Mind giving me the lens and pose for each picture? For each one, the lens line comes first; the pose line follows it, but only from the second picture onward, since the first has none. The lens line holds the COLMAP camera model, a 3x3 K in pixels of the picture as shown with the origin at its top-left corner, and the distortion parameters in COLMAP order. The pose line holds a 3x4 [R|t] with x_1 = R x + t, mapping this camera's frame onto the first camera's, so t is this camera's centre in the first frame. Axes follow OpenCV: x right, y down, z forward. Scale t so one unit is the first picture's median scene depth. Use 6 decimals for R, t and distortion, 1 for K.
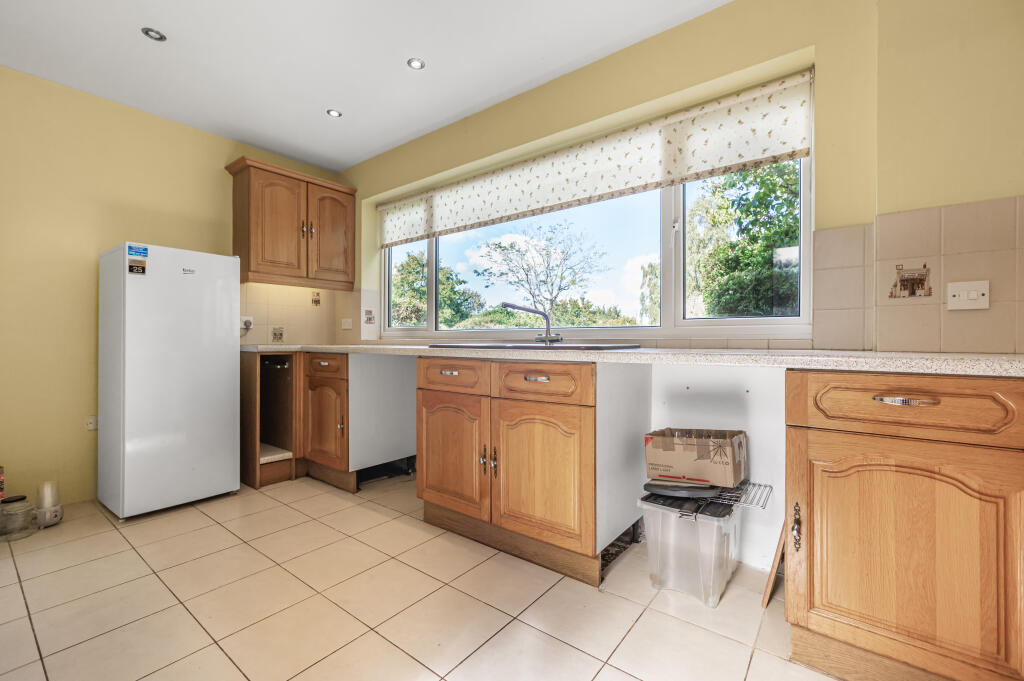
lens RADIAL K [[428.3, 0, 506.2], [0, 428.3, 340.4], [0, 0, 1]] dist [0.000938, 0.000247]
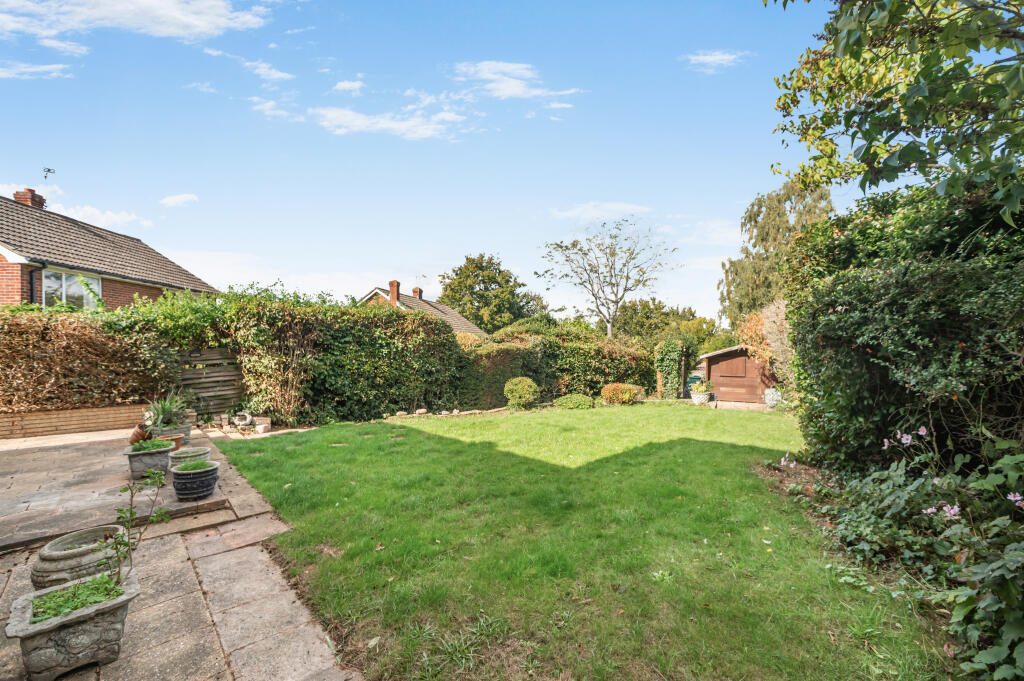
lens RADIAL K [[428.3, 0, 515.7], [0, 428.3, 342.6], [0, 0, 1]] dist [0.000938, 0.000247]
pose [[0.989438, -0.003022, -0.144924, 0.066284], [0.003324, 0.999993, 0.001842, -0.023171], [0.144917, -0.002305, 0.989441, 0.135169]]
